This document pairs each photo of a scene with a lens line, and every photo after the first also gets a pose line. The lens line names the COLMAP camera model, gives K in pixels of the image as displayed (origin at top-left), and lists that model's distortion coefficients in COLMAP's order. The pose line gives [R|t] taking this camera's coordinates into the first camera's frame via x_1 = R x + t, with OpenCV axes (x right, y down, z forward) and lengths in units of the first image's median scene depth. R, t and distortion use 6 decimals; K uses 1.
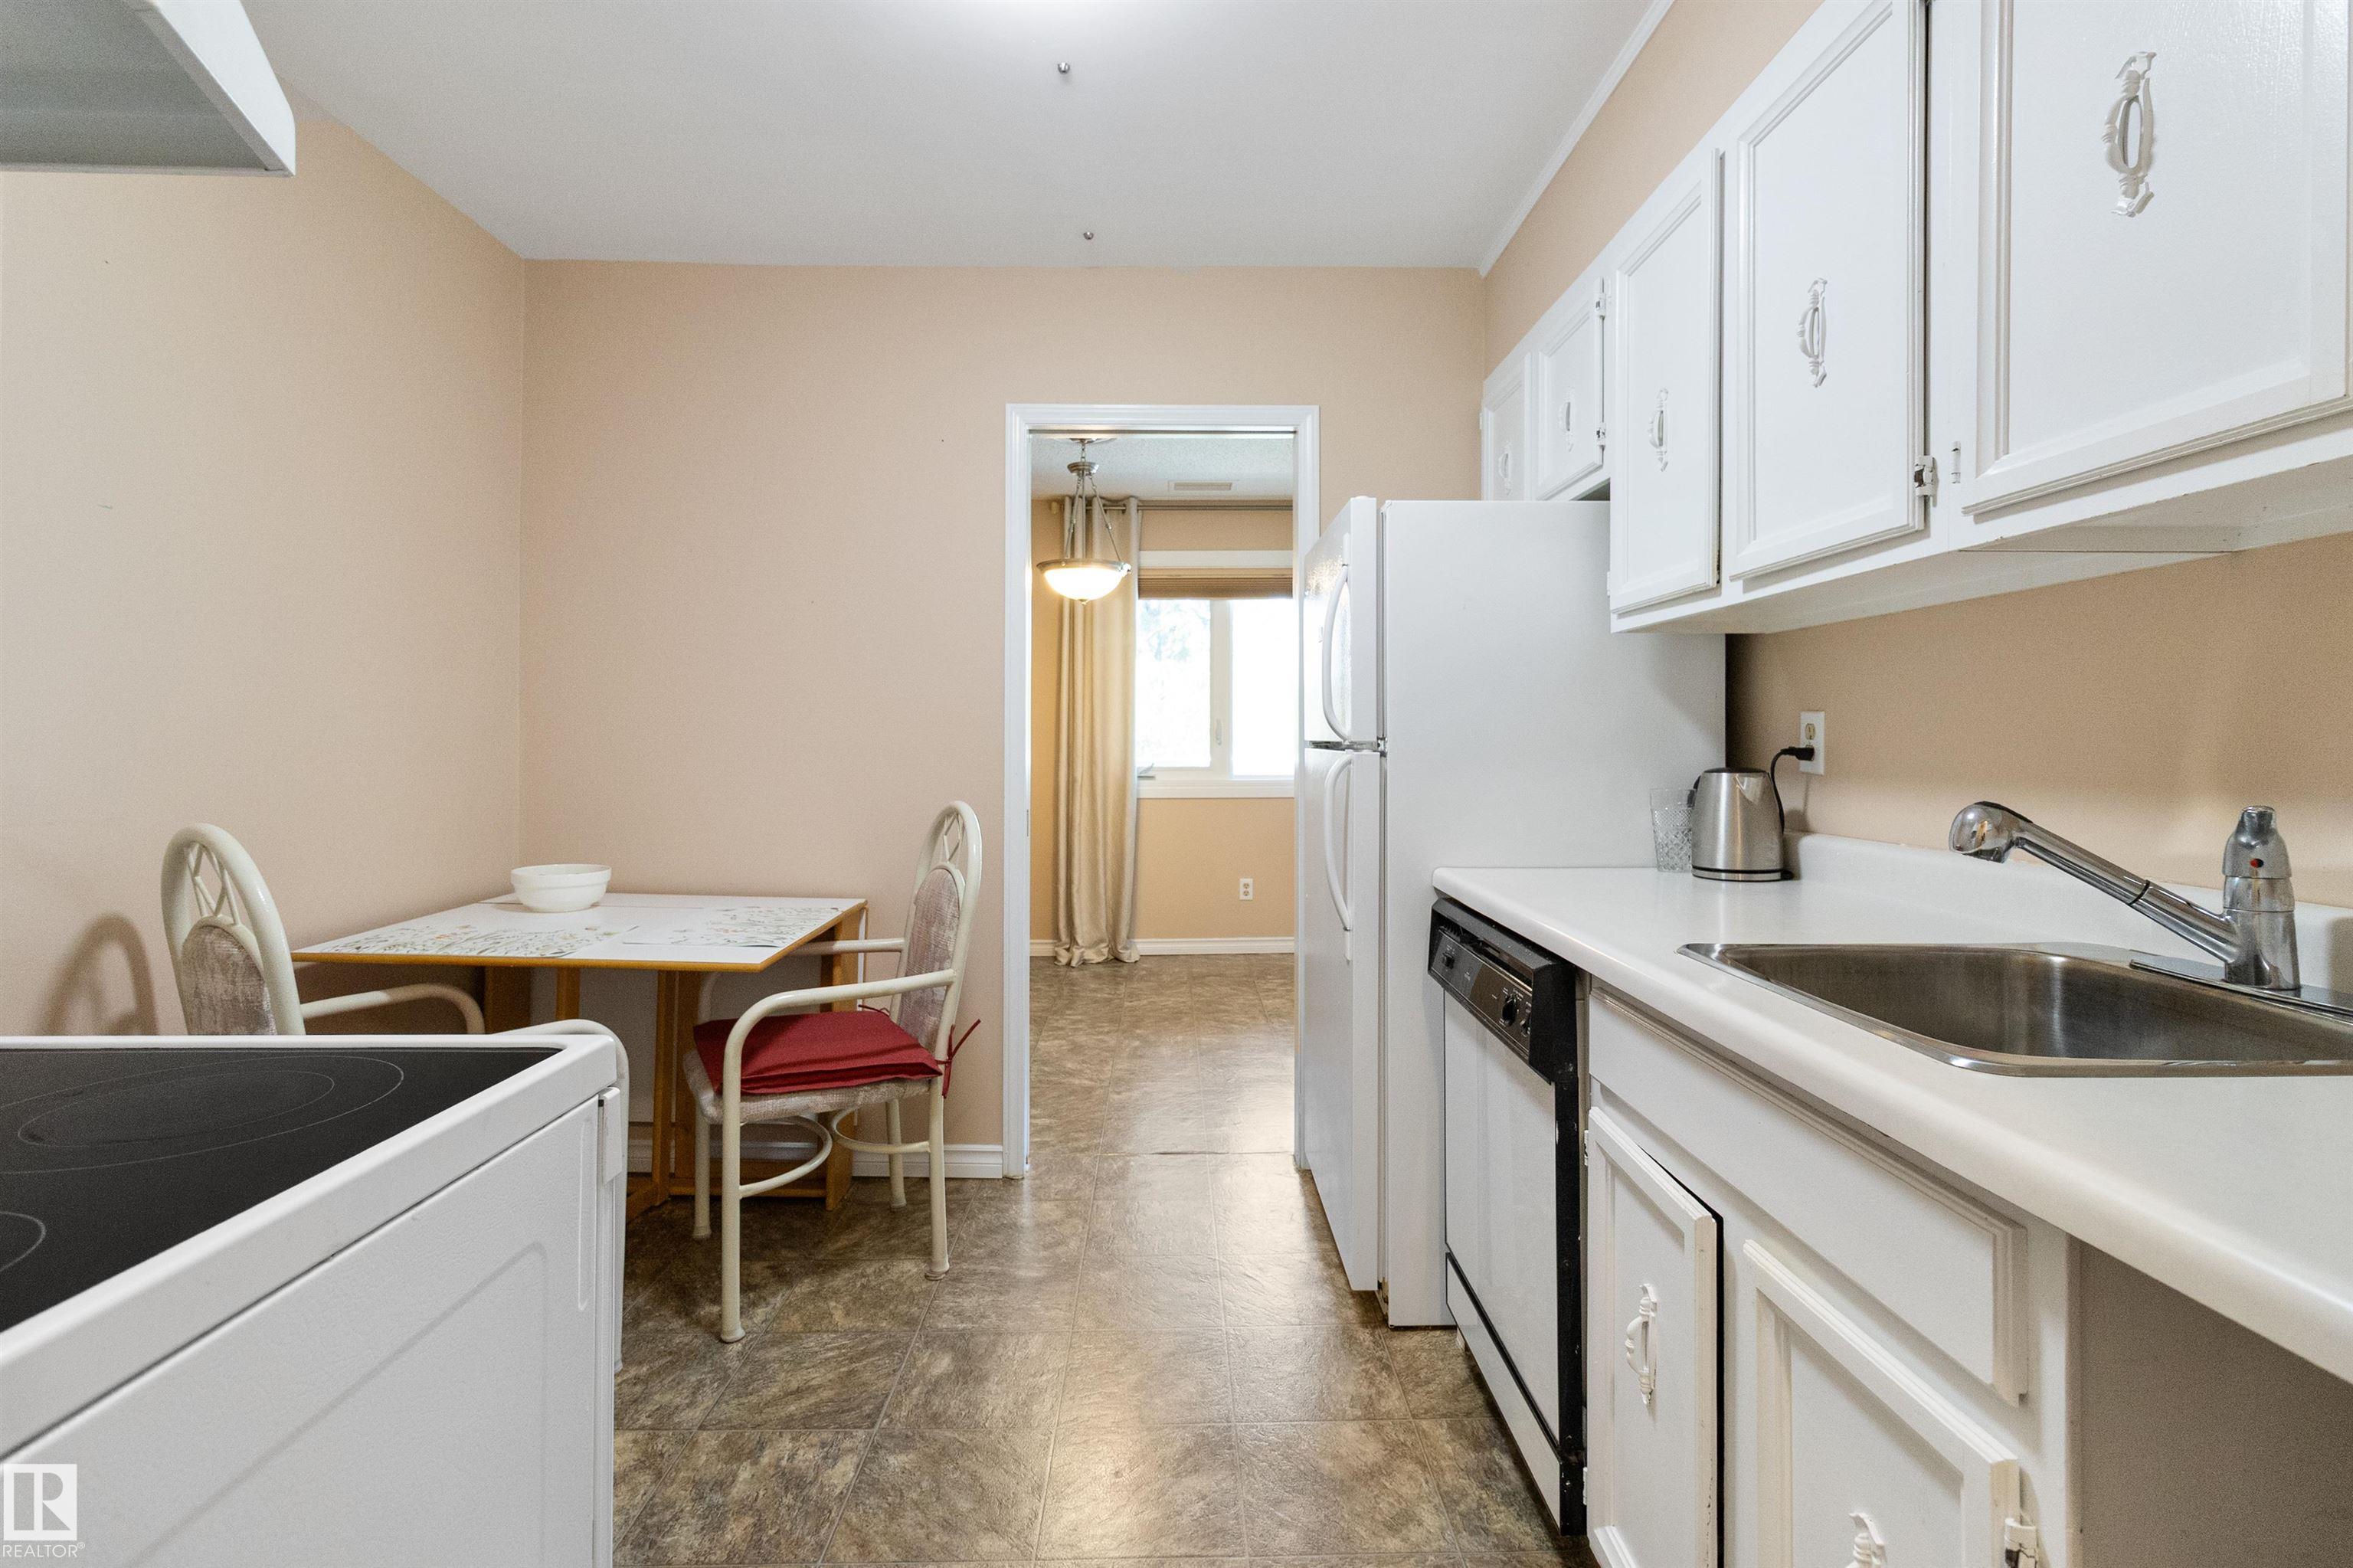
lens RADIAL K [[1088.1, 0, 1189.0], [0, 1088.1, 744.2], [0, 0, 1]] dist [0.002067, 0.000160]
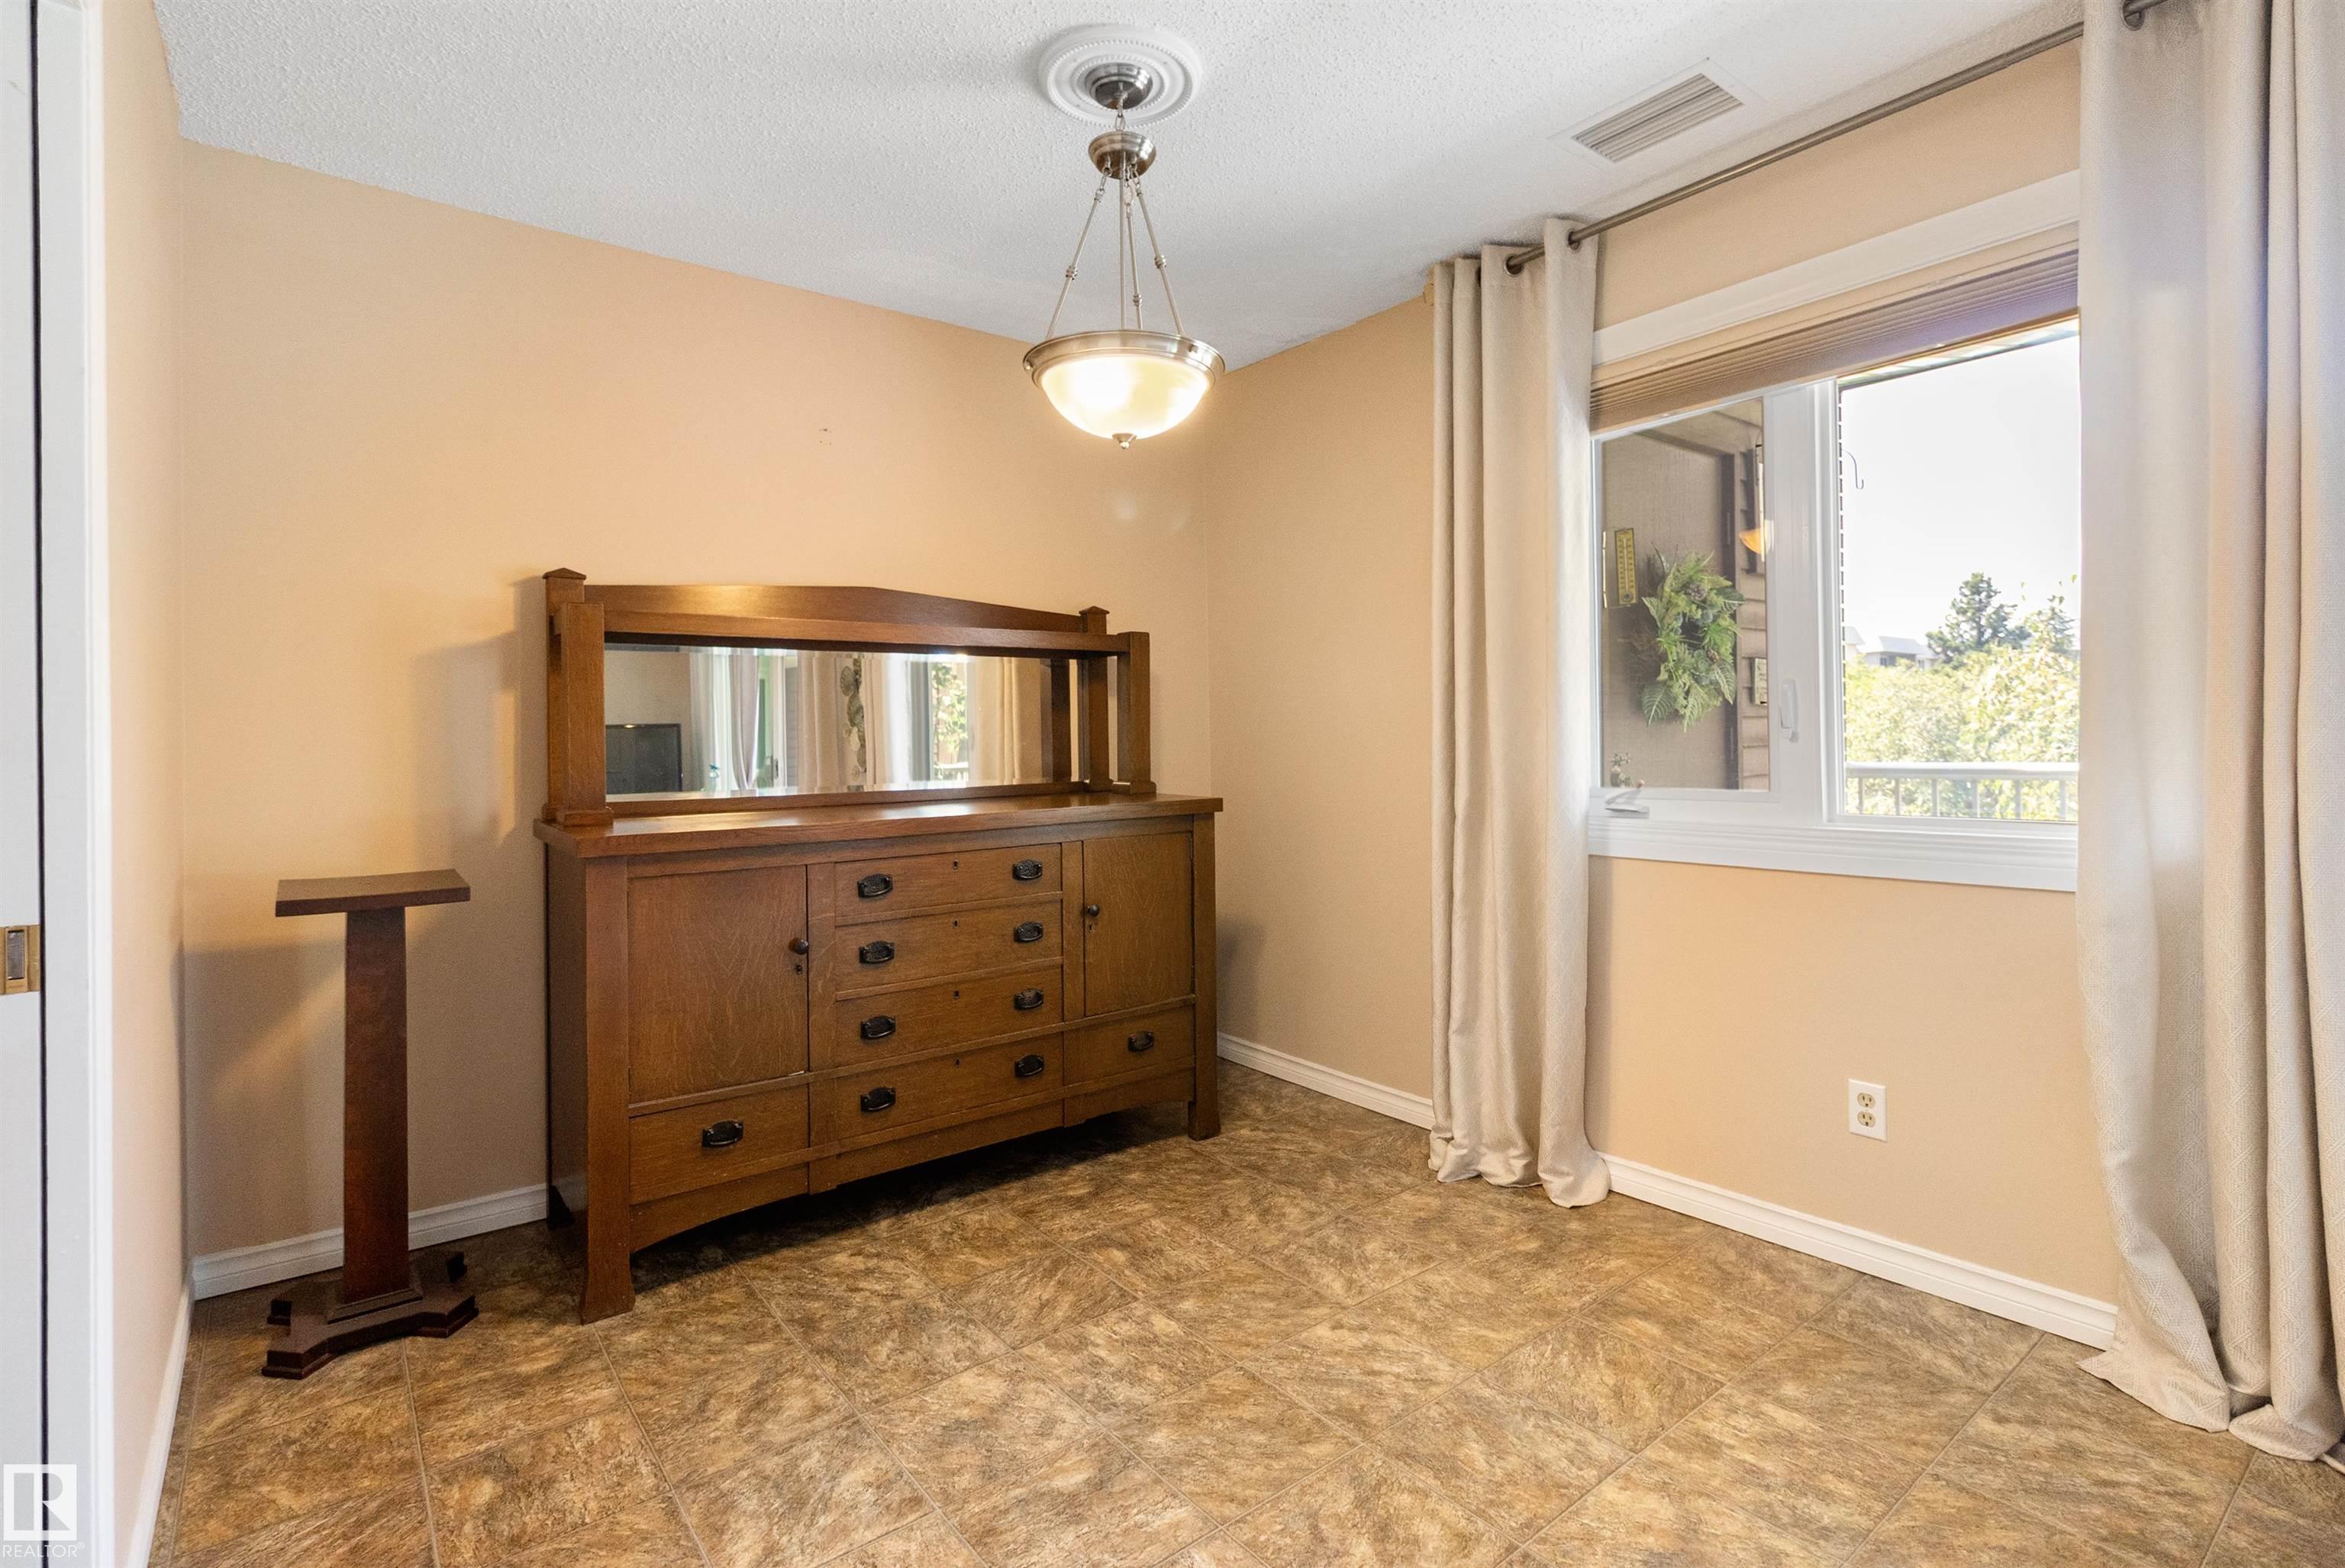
lens RADIAL K [[1116.6, 0, 1170.5], [0, 1116.6, 725.2], [0, 0, 1]] dist [0.001628, -0.000342]
pose [[0.597082, -0.017351, -0.801992, 0.641468], [0.013944, 0.999839, -0.011250, -0.010900], [0.802059, -0.004465, 0.597228, 1.568736]]
